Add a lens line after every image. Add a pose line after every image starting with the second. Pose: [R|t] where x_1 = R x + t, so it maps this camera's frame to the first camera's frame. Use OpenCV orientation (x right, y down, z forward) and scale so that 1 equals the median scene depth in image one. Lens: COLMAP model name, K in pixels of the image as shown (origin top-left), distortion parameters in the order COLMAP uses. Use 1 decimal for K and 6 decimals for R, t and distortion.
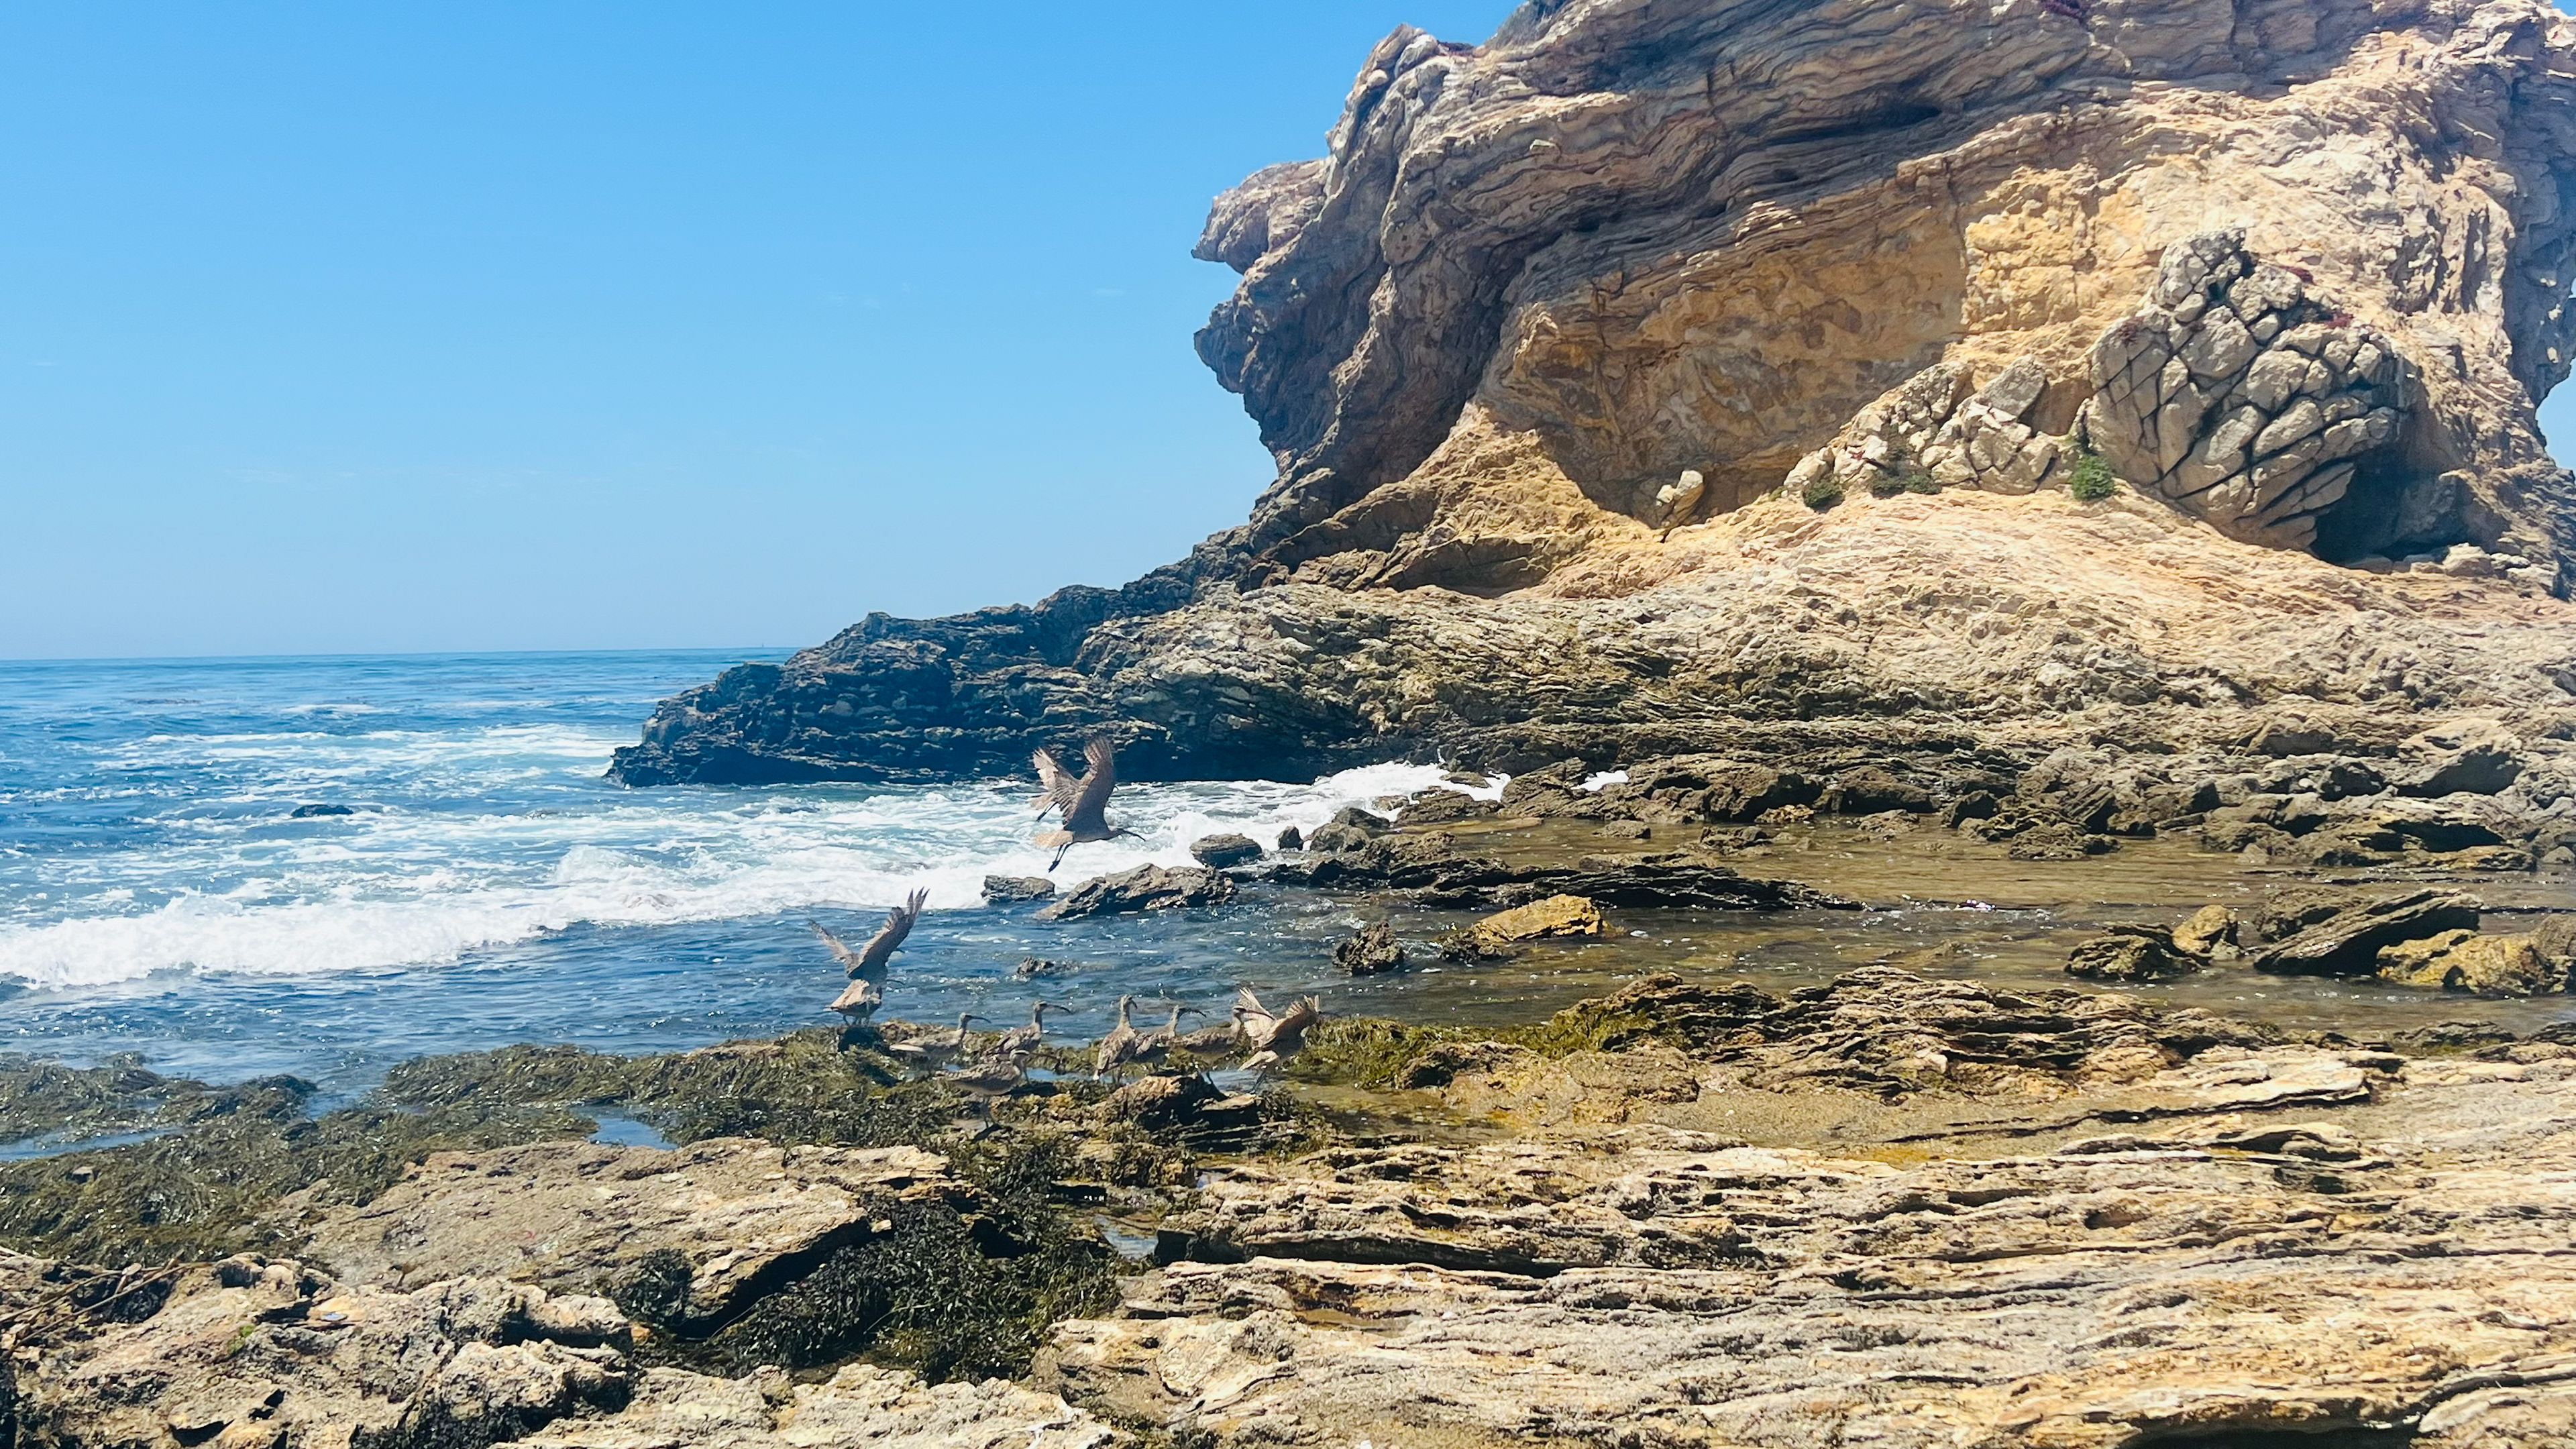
lens RADIAL K [[2488.5, 0, 1325.6], [0, 2488.5, 739.3], [0, 0, 1]] dist [0.168906, -0.422461]
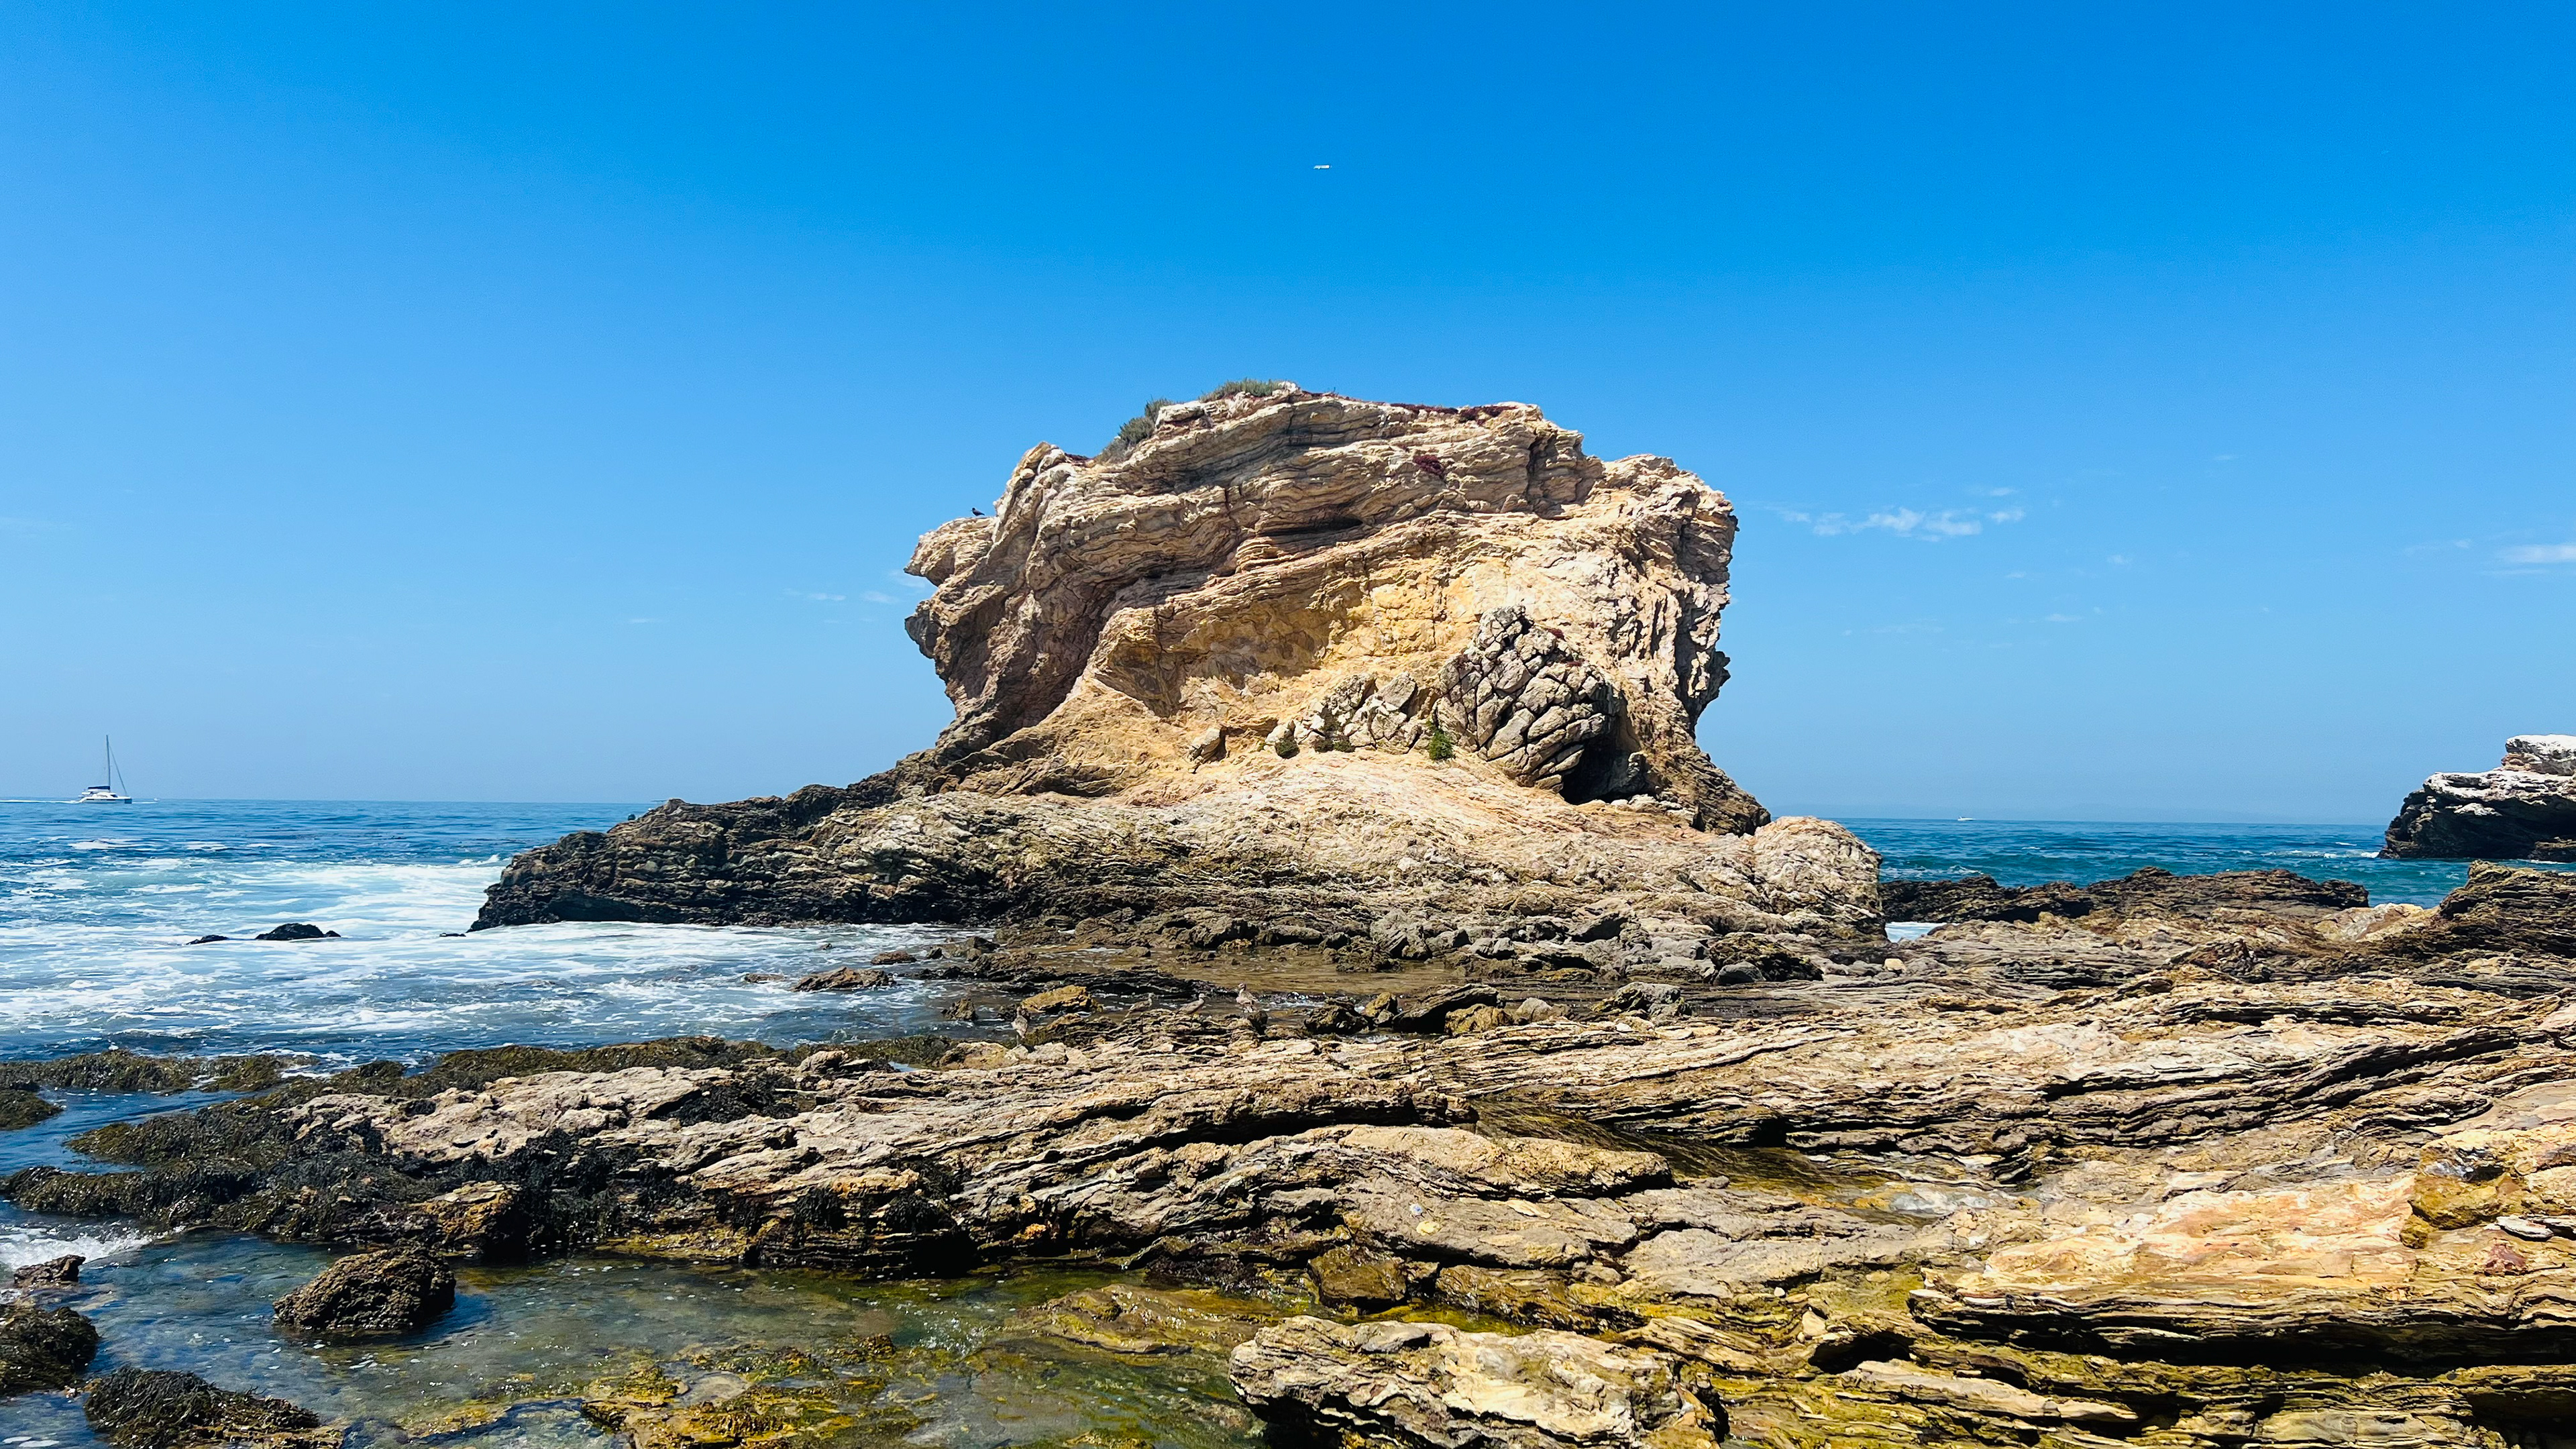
lens RADIAL K [[1910.0, 0, 1288.0], [0, 1910.0, 724.5], [0, 0, 1]] dist [0.141337, -0.175449]
pose [[0.990148, 0.034643, 0.135668, 0.029867], [-0.023075, 0.996034, -0.085932, -0.006345], [-0.138107, 0.081955, 0.987021, -0.242697]]
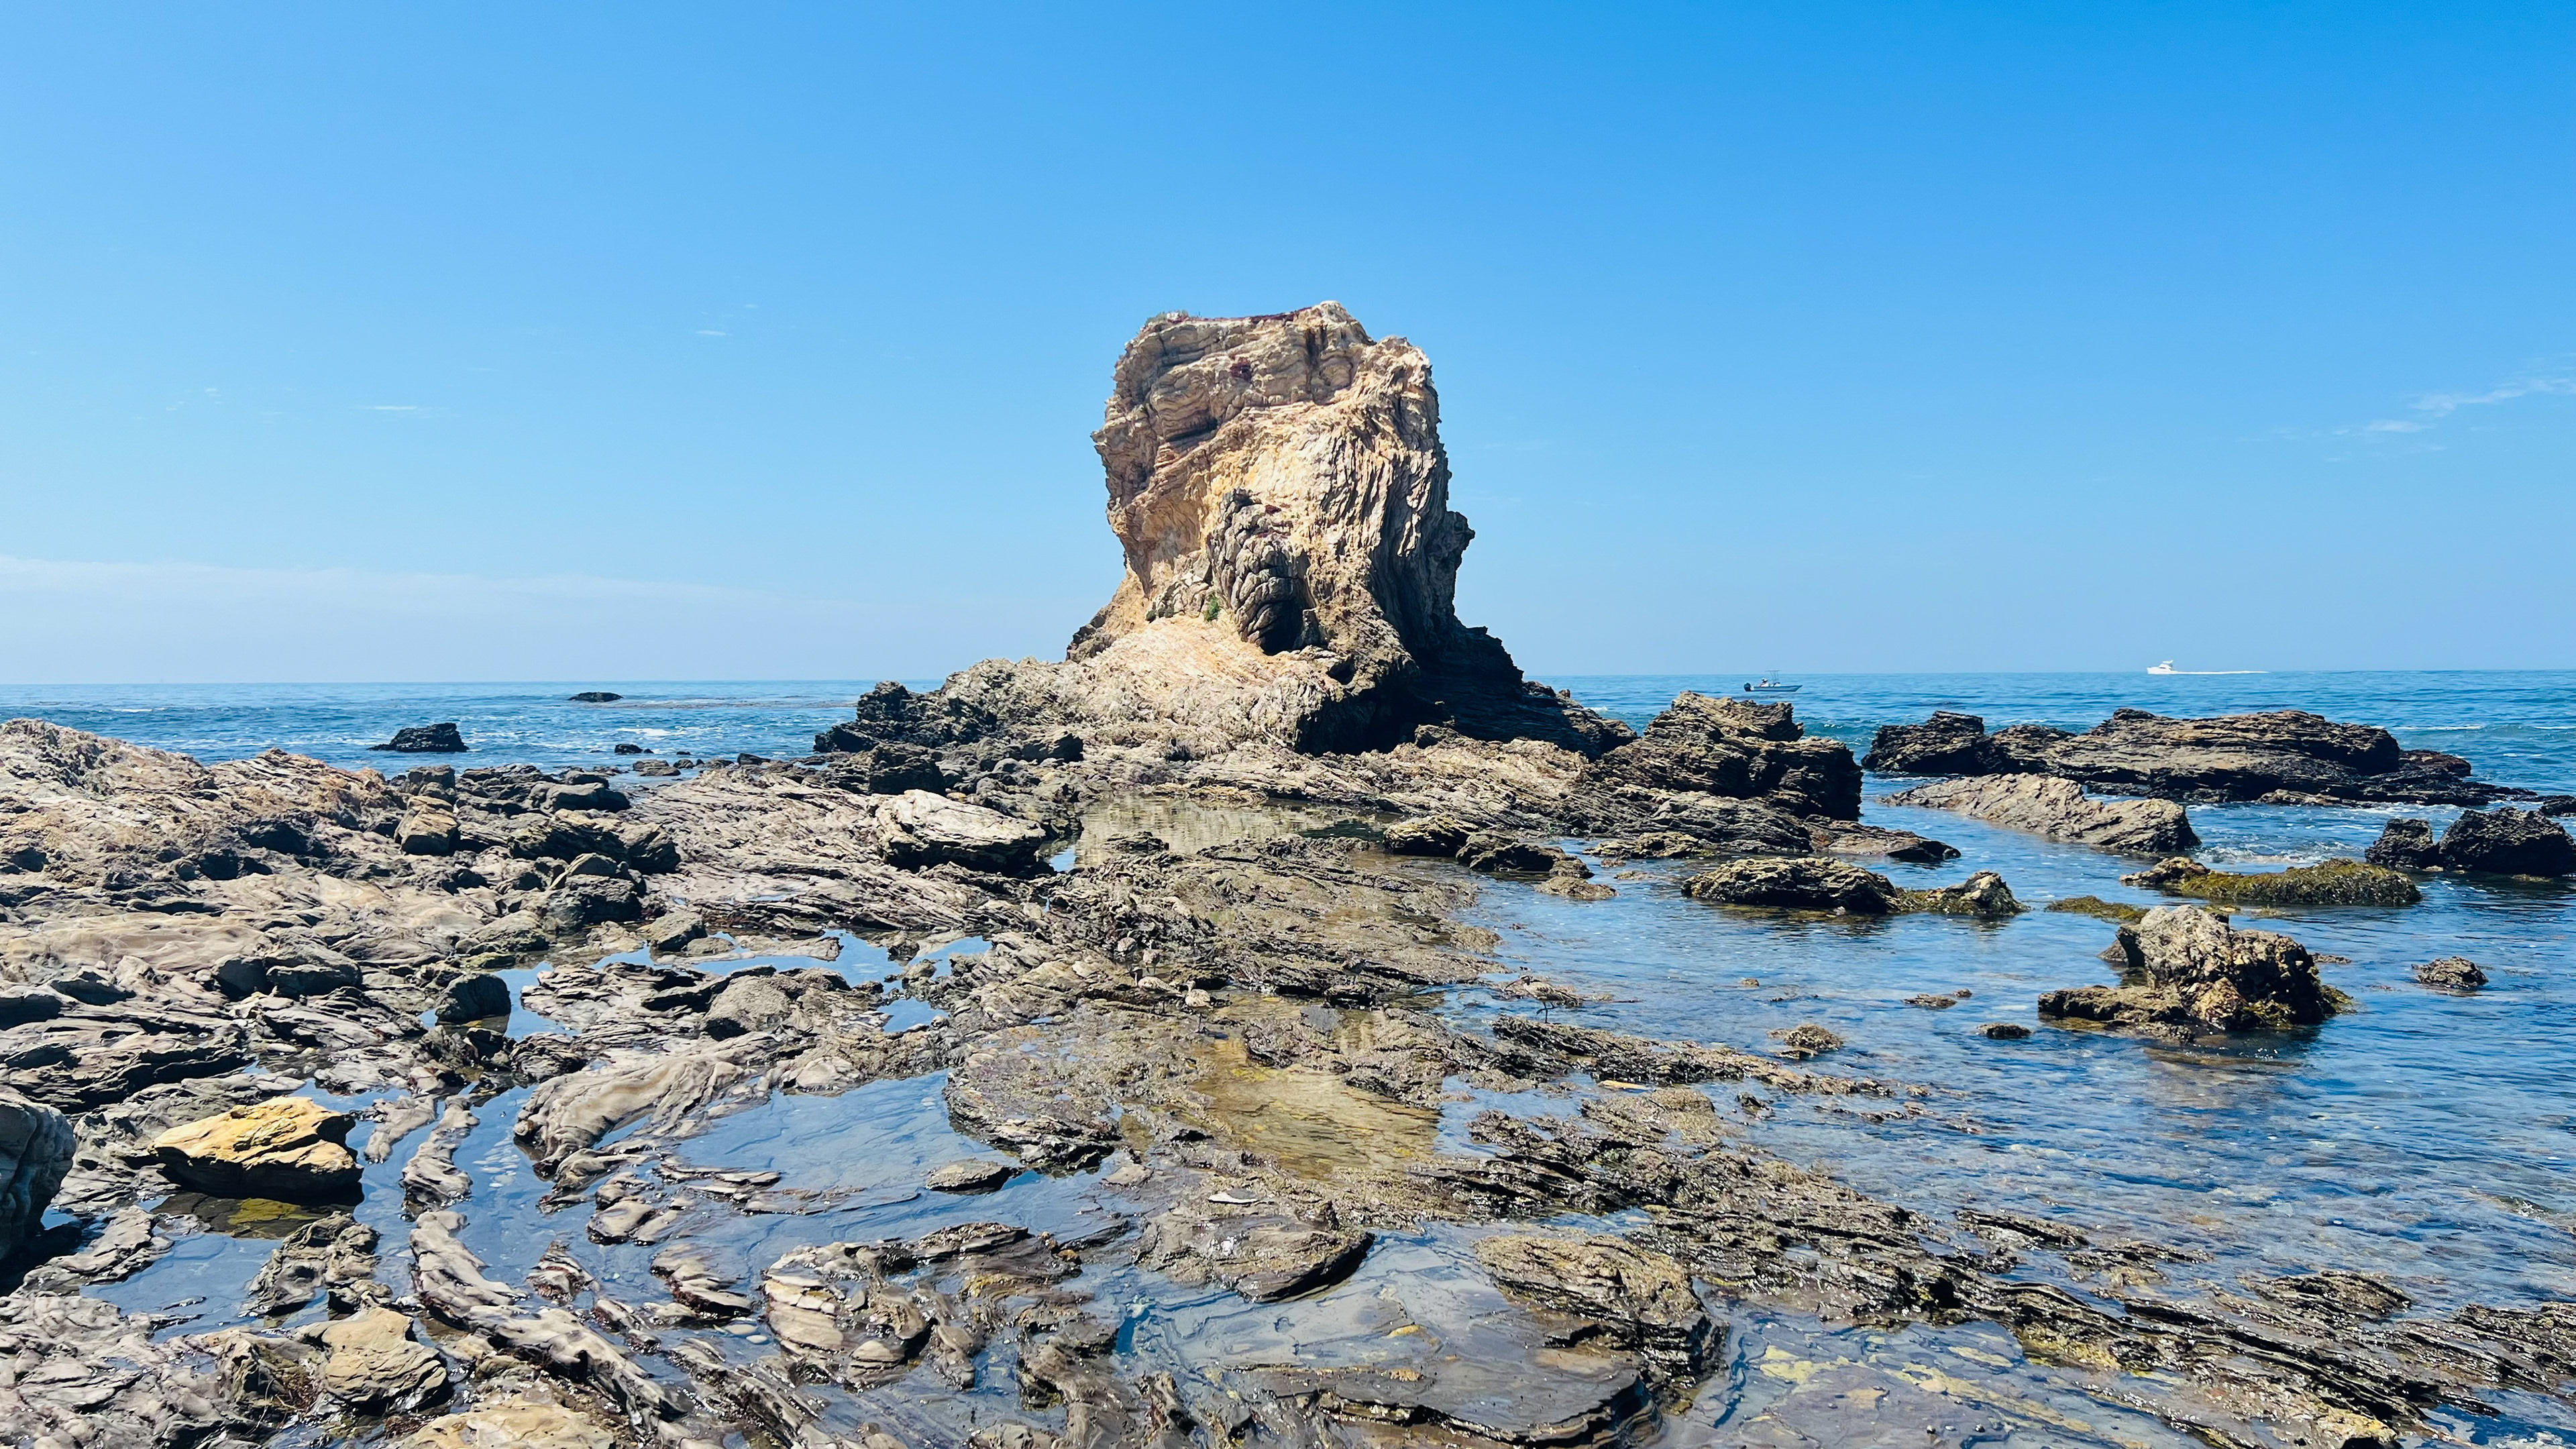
lens RADIAL K [[1910.0, 0, 1288.0], [0, 1910.0, 724.5], [0, 0, 1]] dist [0.141337, -0.175449]
pose [[0.831530, 0.027602, -0.554793, 1.191713], [-0.033159, 0.999450, 0.000026, -0.013739], [0.554489, 0.018375, 0.831988, -0.236523]]
